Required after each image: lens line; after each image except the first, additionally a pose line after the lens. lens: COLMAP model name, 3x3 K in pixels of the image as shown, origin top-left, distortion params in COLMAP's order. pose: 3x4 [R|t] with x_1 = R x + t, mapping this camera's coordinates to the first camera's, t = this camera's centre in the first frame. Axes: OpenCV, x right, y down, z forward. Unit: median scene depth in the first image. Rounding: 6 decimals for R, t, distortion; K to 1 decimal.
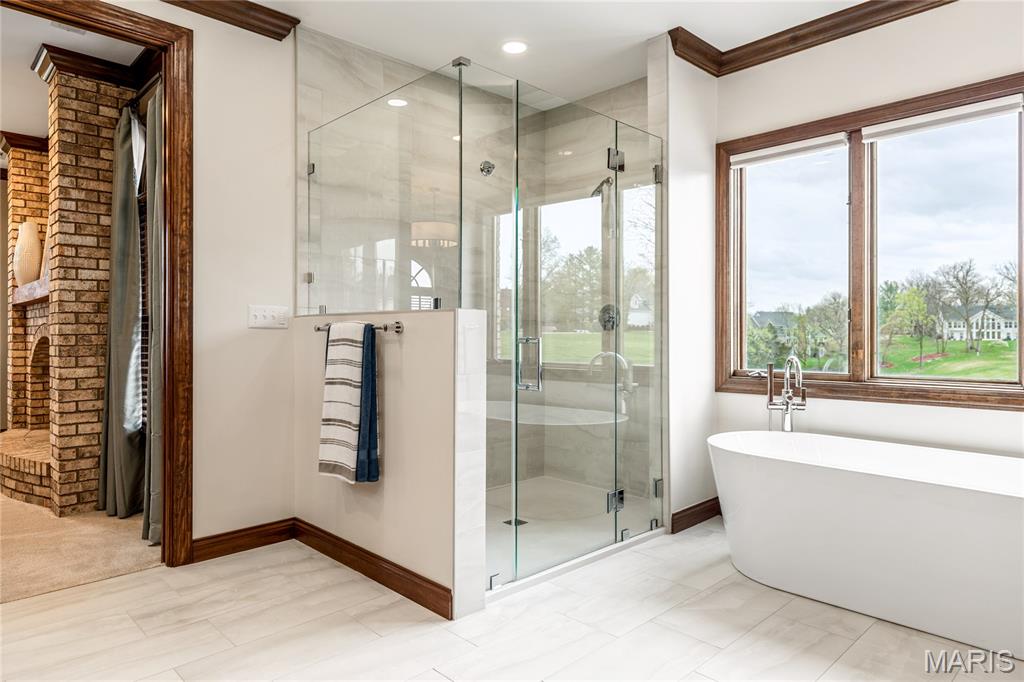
lens RADIAL K [[634.5, 0, 516.0], [0, 634.5, 336.0], [0, 0, 1]] dist [0.005771, 0.001002]
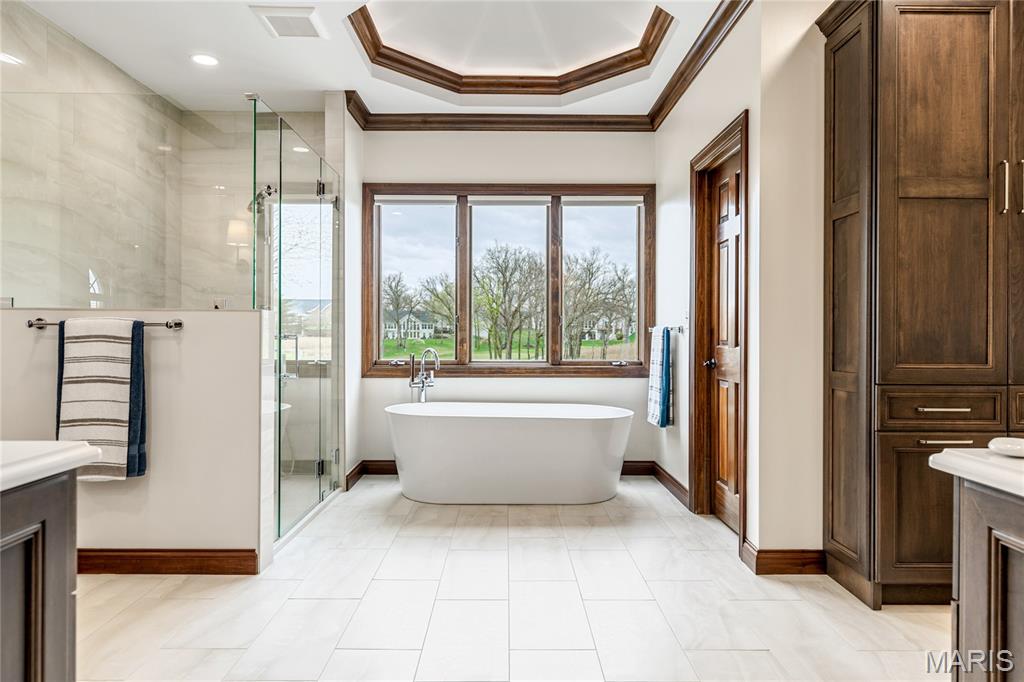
lens RADIAL K [[634.5, 0, 516.0], [0, 634.5, 336.0], [0, 0, 1]] dist [0.005771, 0.001002]
pose [[0.690722, 0.001090, 0.723120, -0.439825], [-0.002244, 0.999997, 0.000636, 0.002771], [-0.723117, -0.002062, 0.690722, -0.112033]]
